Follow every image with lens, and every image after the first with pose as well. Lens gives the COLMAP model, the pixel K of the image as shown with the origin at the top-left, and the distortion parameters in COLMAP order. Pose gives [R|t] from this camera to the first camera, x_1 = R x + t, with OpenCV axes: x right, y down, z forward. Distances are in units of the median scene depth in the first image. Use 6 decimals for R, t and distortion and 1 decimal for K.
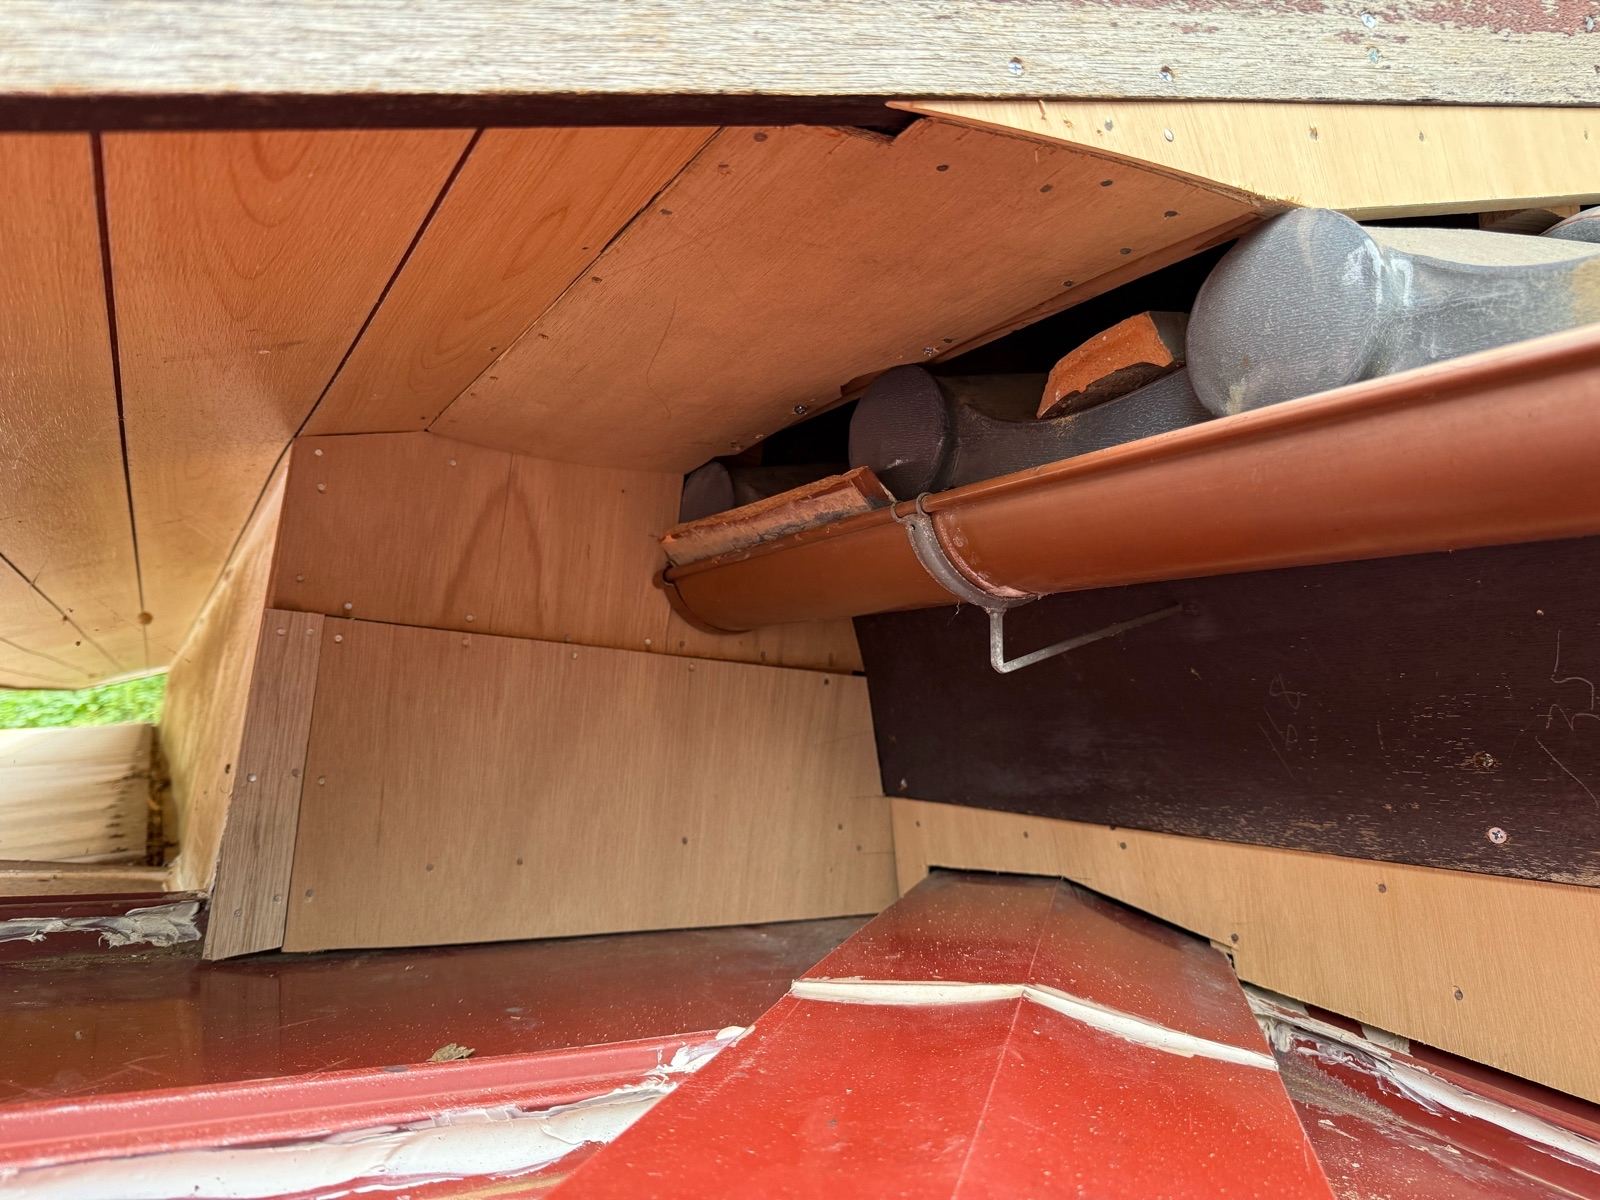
lens RADIAL K [[1121.9, 0, 808.5], [0, 1121.9, 602.6], [0, 0, 1]] dist [-0.011860, -0.003611]
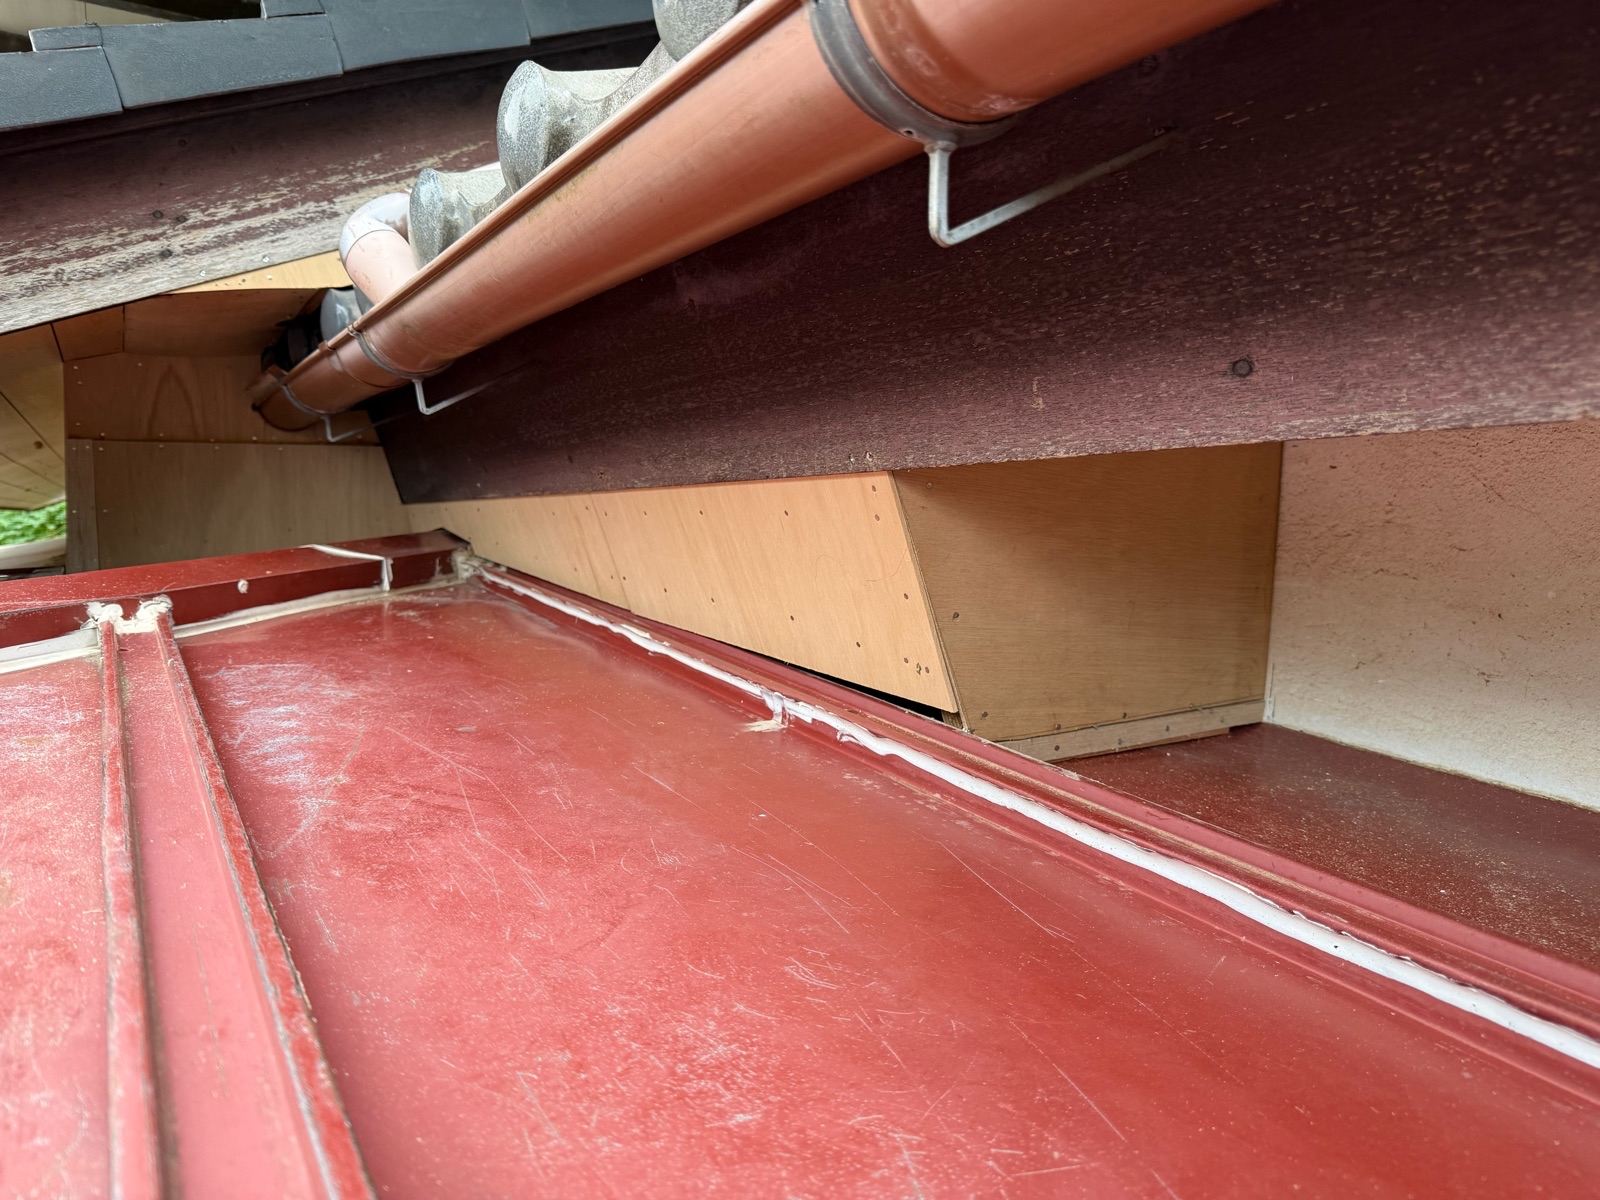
lens RADIAL K [[1121.9, 0, 790.9], [0, 1121.9, 603.1], [0, 0, 1]] dist [-0.011860, -0.003611]
pose [[0.996802, -0.079786, 0.004573, 0.886701], [0.077118, 0.975330, 0.206843, -0.022086], [-0.020964, -0.205829, 0.978363, -1.237070]]
